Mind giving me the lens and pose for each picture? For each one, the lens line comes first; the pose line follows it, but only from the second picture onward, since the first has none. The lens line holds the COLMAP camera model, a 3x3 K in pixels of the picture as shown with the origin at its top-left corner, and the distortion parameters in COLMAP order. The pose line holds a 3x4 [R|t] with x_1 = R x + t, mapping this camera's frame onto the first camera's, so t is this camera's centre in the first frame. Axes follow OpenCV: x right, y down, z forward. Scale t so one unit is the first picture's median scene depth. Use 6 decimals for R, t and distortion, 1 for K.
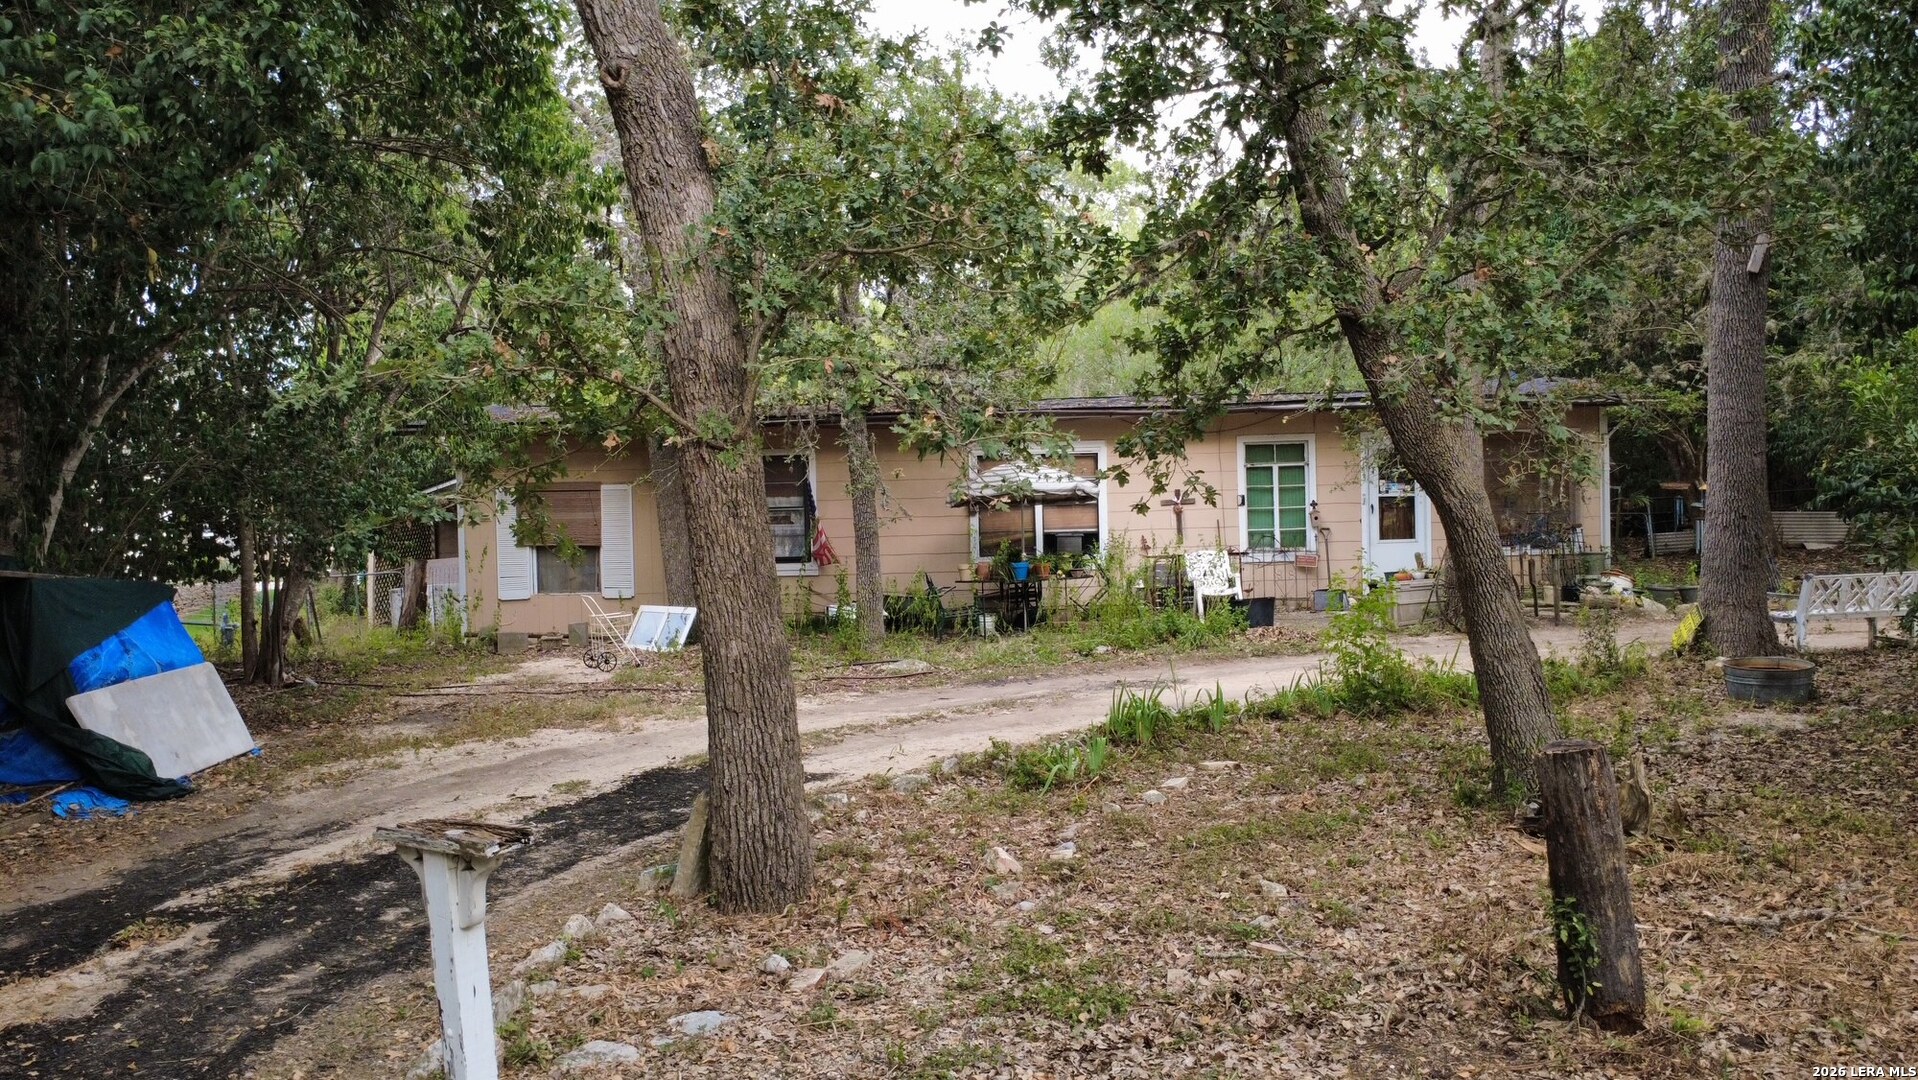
lens RADIAL K [[1395.8, 0, 959.4], [0, 1395.8, 516.1], [0, 0, 1]] dist [0.000567, 0.001891]
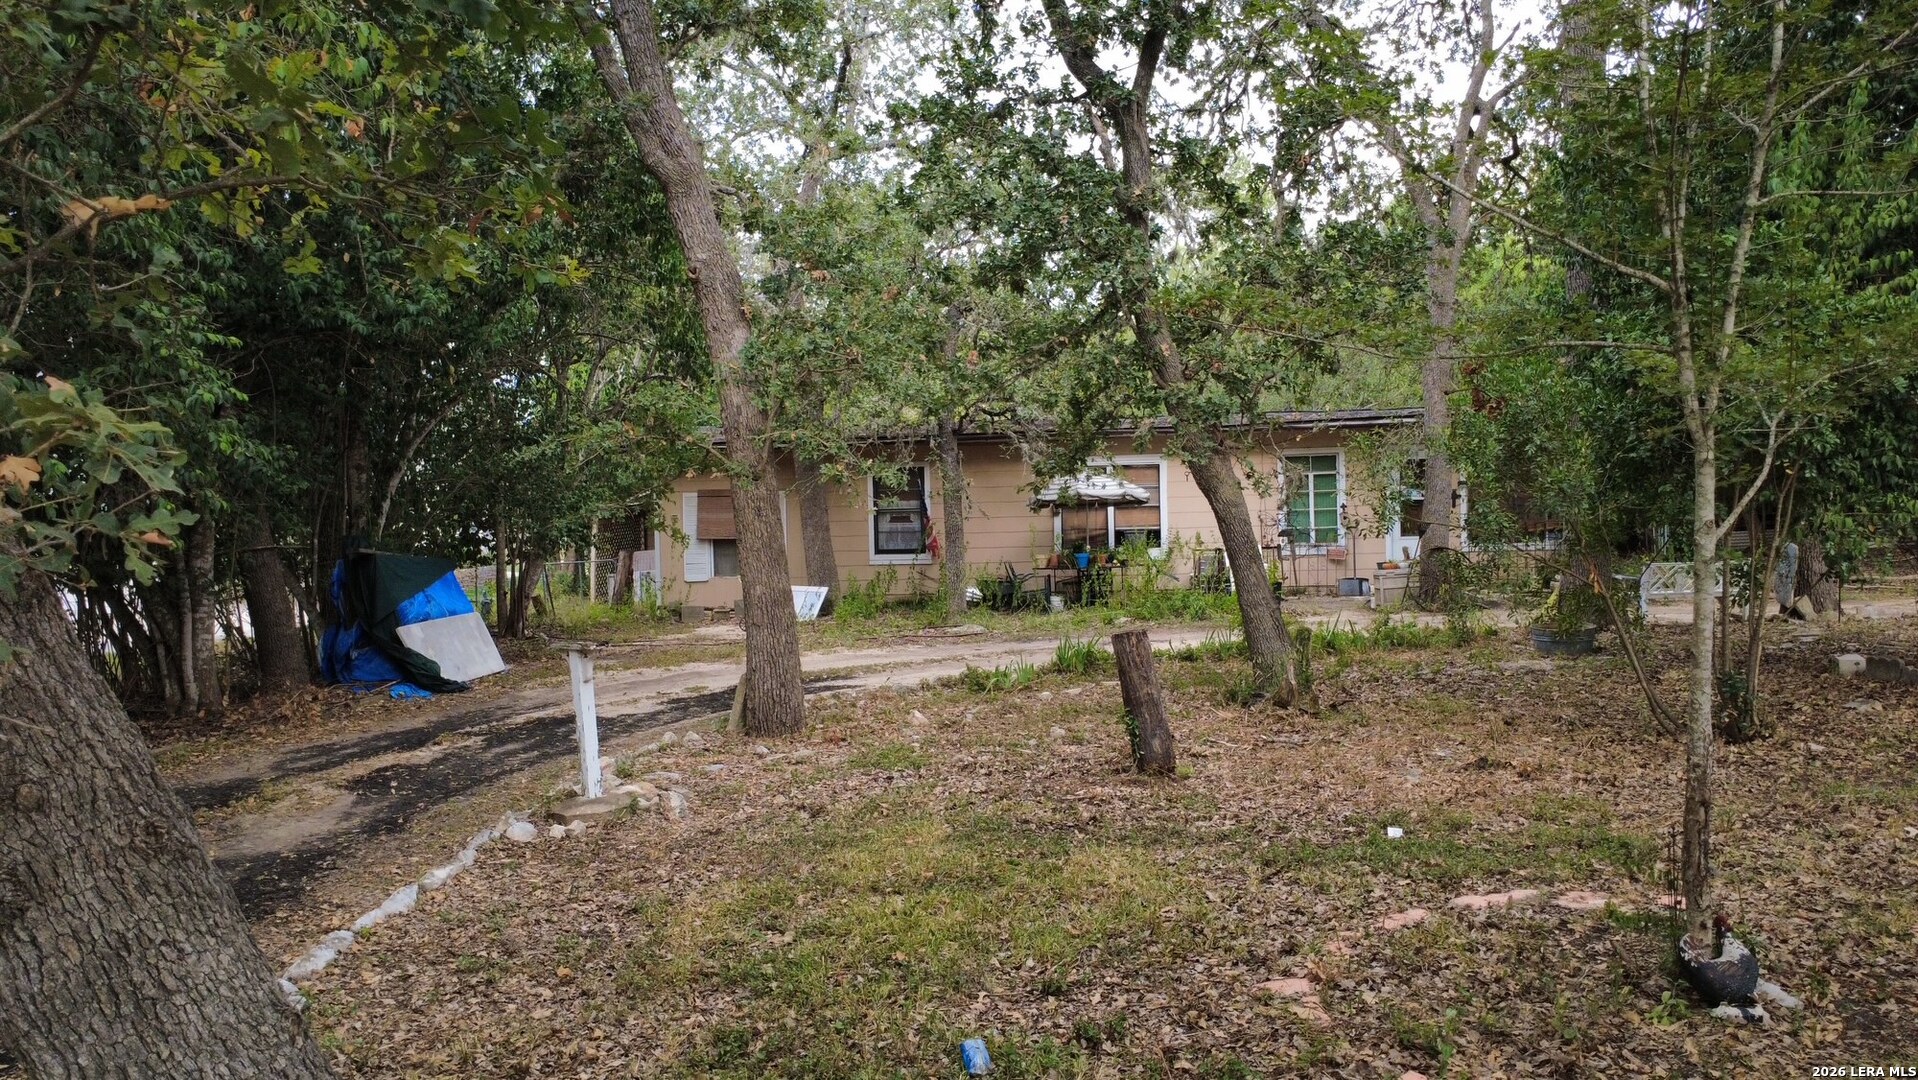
lens RADIAL K [[1395.8, 0, 959.4], [0, 1395.8, 516.1], [0, 0, 1]] dist [0.000567, 0.001891]
pose [[0.988199, 0.000863, -0.153173, 0.127326], [-0.000902, 1.000000, -0.000188, 0.000248], [0.153173, 0.000324, 0.988199, -0.250865]]
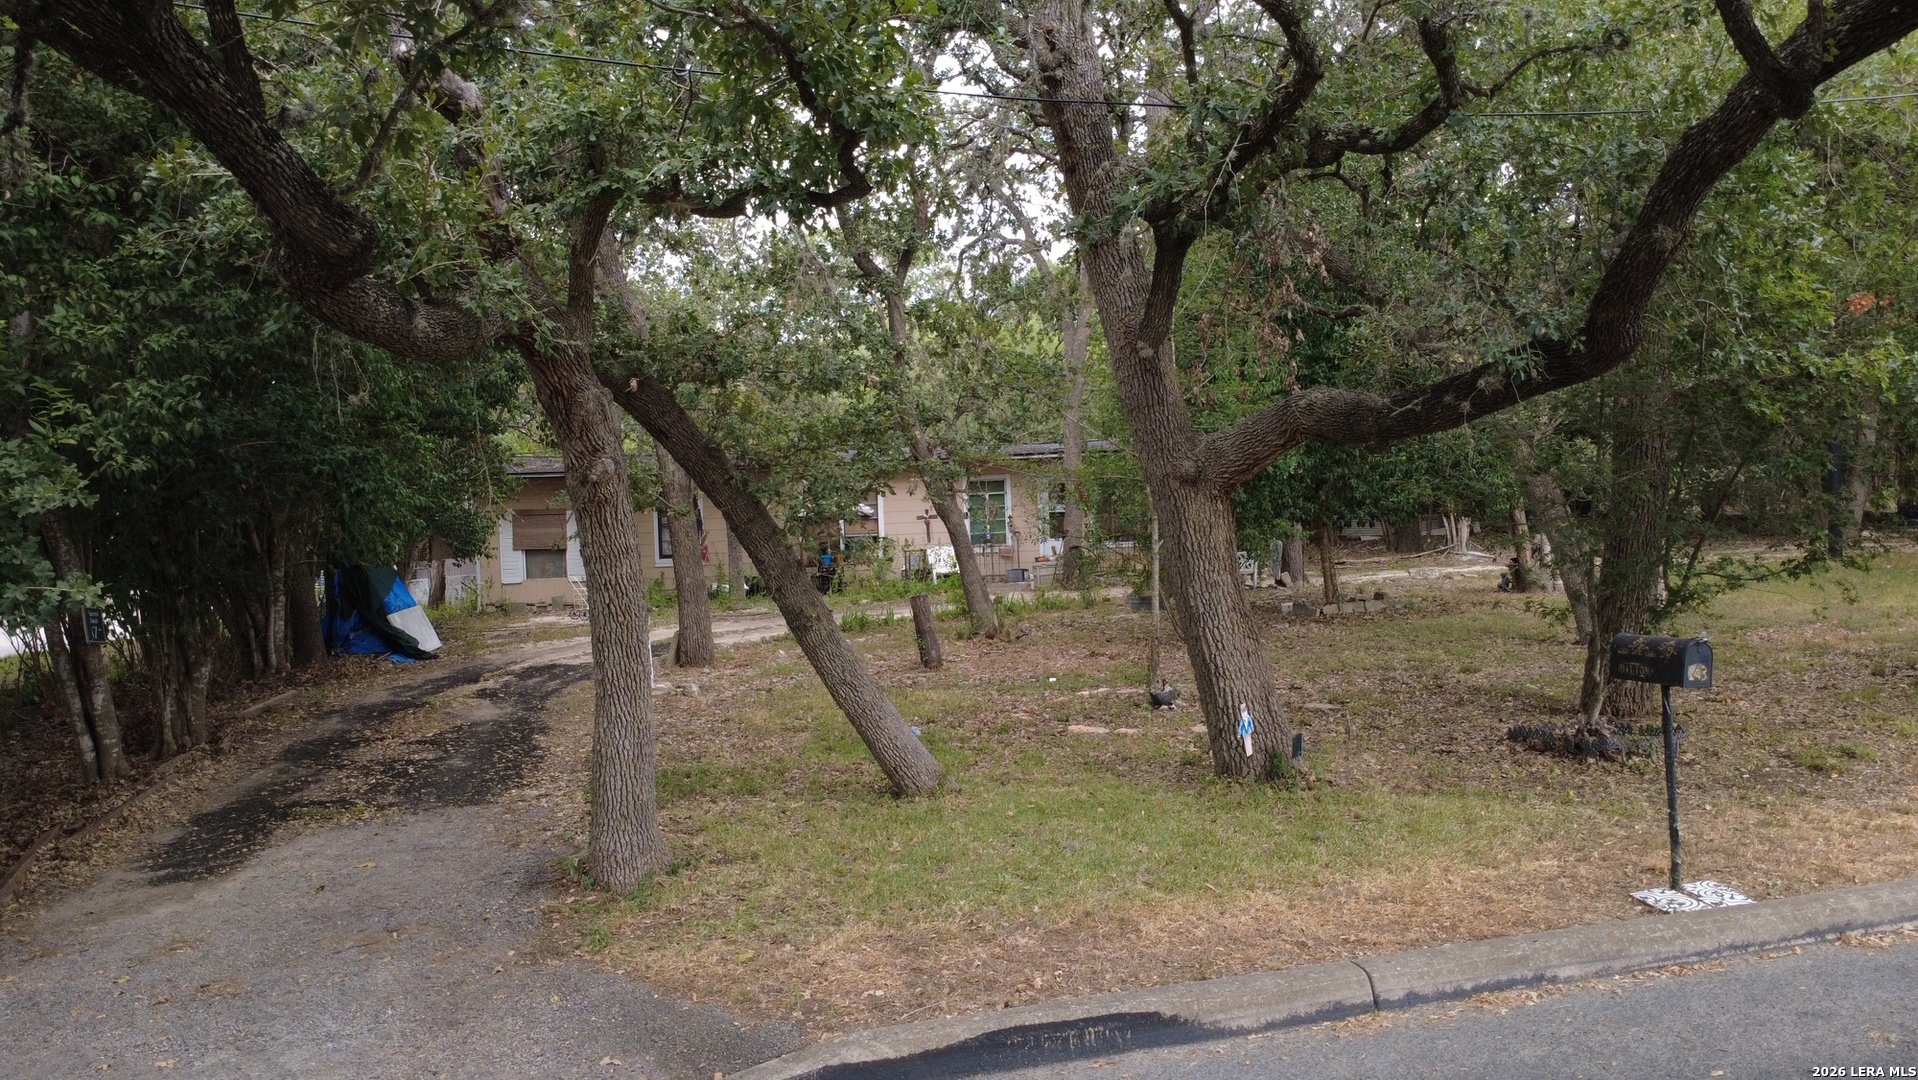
lens RADIAL K [[1395.8, 0, 959.4], [0, 1395.8, 516.1], [0, 0, 1]] dist [0.000567, 0.001891]
pose [[0.995834, -0.011913, 0.090401, 0.052200], [0.011896, 0.999929, 0.000732, -0.013446], [-0.090403, 0.000346, 0.995905, -0.708363]]
